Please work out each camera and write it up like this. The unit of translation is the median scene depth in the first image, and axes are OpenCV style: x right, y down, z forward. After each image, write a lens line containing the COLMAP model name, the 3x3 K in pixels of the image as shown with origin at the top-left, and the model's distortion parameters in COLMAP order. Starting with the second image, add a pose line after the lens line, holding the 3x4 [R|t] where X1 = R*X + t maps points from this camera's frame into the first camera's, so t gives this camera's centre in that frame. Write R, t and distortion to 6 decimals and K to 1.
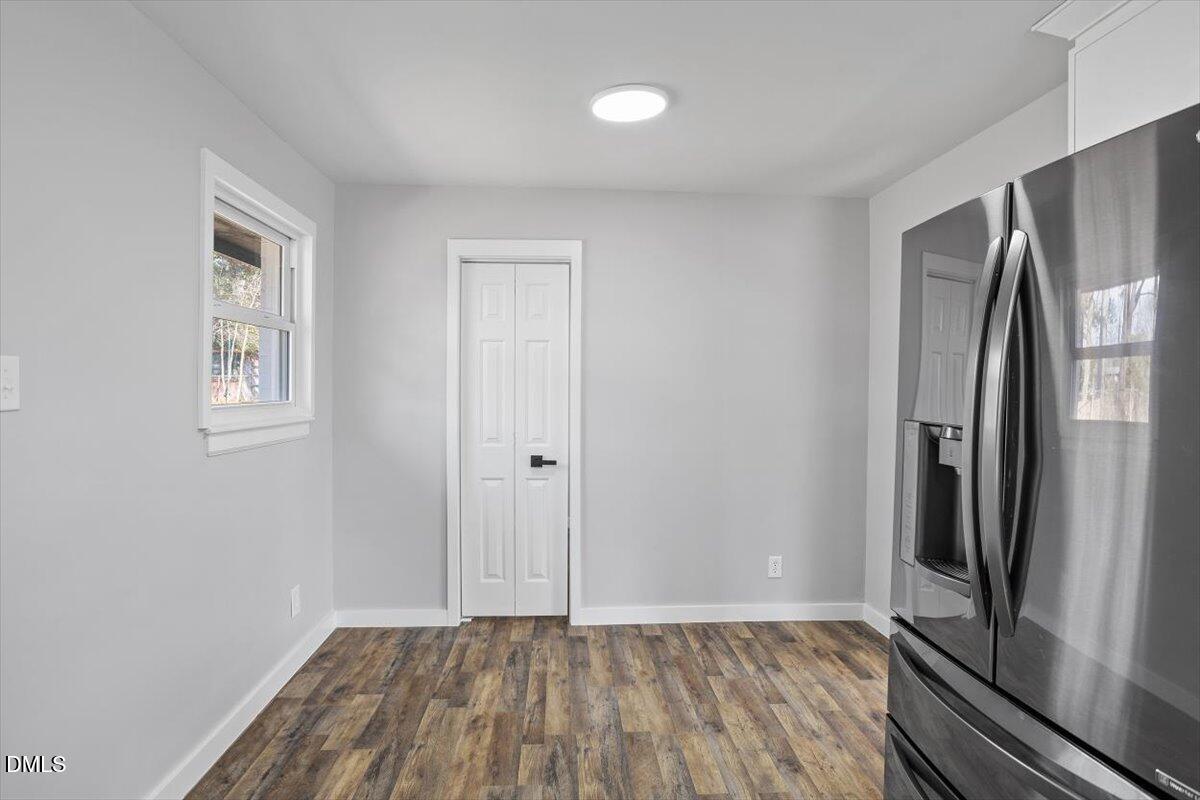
lens RADIAL K [[620.3, 0, 593.1], [0, 620.3, 392.4], [0, 0, 1]] dist [-0.037872, 0.014453]
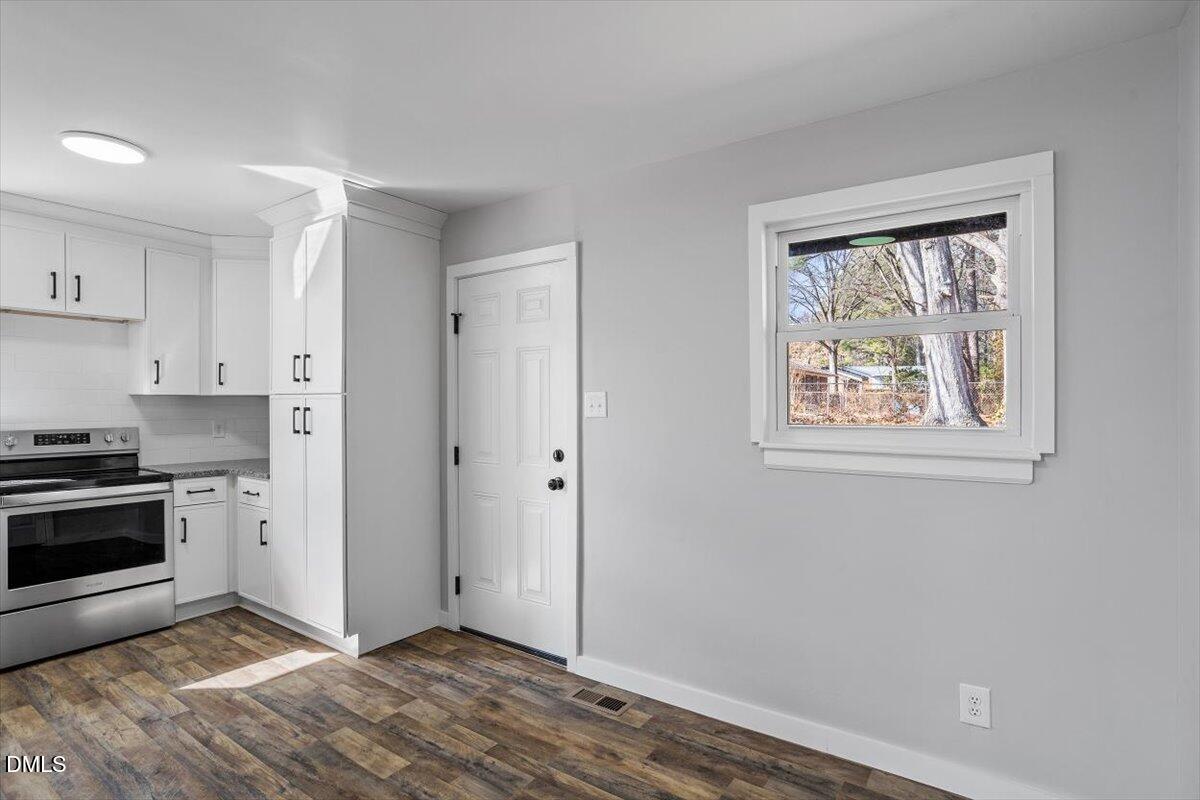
lens RADIAL K [[587.7, 0, 587.2], [0, 587.7, 411.2], [0, 0, 1]] dist [-0.038091, 0.017431]
pose [[-0.612628, -0.004417, -0.790359, 0.354408], [-0.015141, 0.999866, 0.006148, -0.002616], [0.790227, 0.015733, -0.612613, 1.120863]]
